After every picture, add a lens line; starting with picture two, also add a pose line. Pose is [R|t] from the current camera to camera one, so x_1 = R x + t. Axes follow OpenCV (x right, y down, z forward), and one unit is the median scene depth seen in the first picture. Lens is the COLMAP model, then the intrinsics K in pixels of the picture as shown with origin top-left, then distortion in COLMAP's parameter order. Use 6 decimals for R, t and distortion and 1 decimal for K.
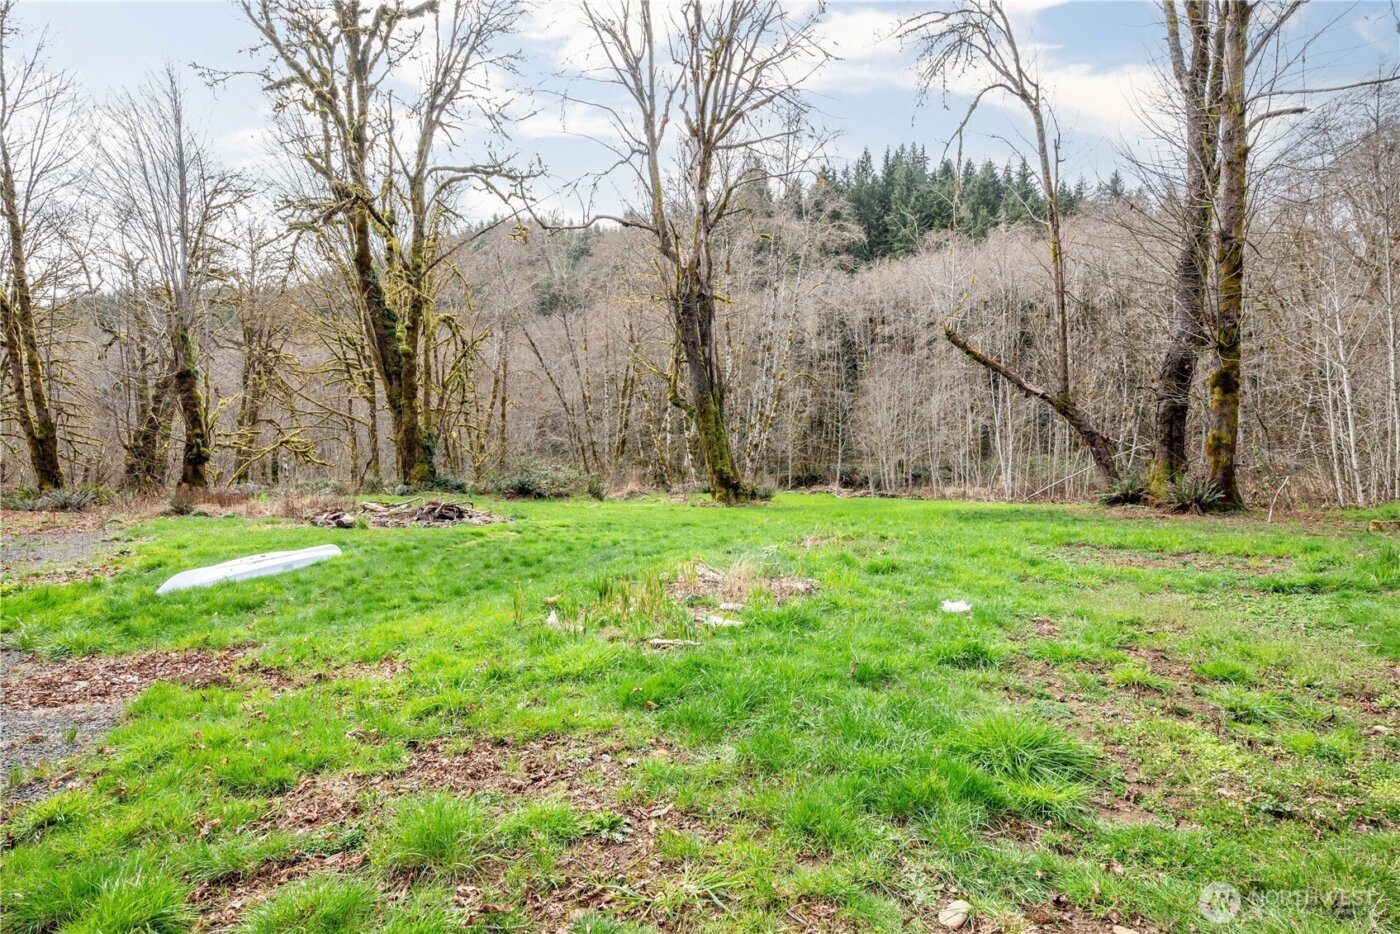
lens RADIAL K [[697.7, 0, 692.7], [0, 697.7, 465.5], [0, 0, 1]] dist [-0.003335, -0.000250]
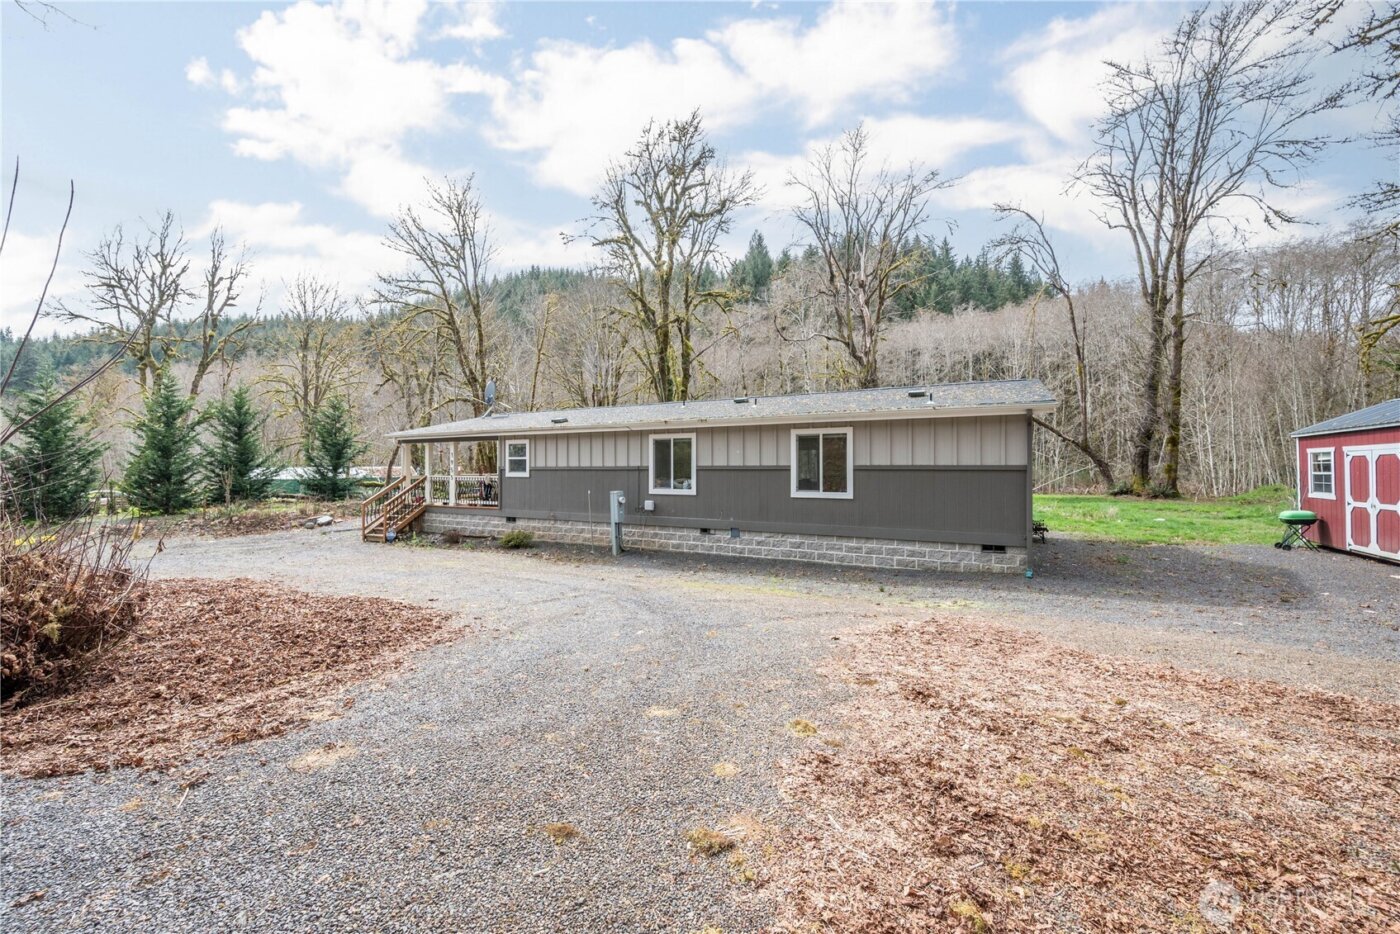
lens RADIAL K [[555.7, 0, 709.8], [0, 555.7, 468.3], [0, 0, 1]] dist [-0.000271, -0.000055]
pose [[0.997948, 0.007694, 0.063561, -0.798428], [-0.007988, 0.999959, 0.004378, -0.025371], [-0.063525, -0.004877, 0.997968, -0.668311]]
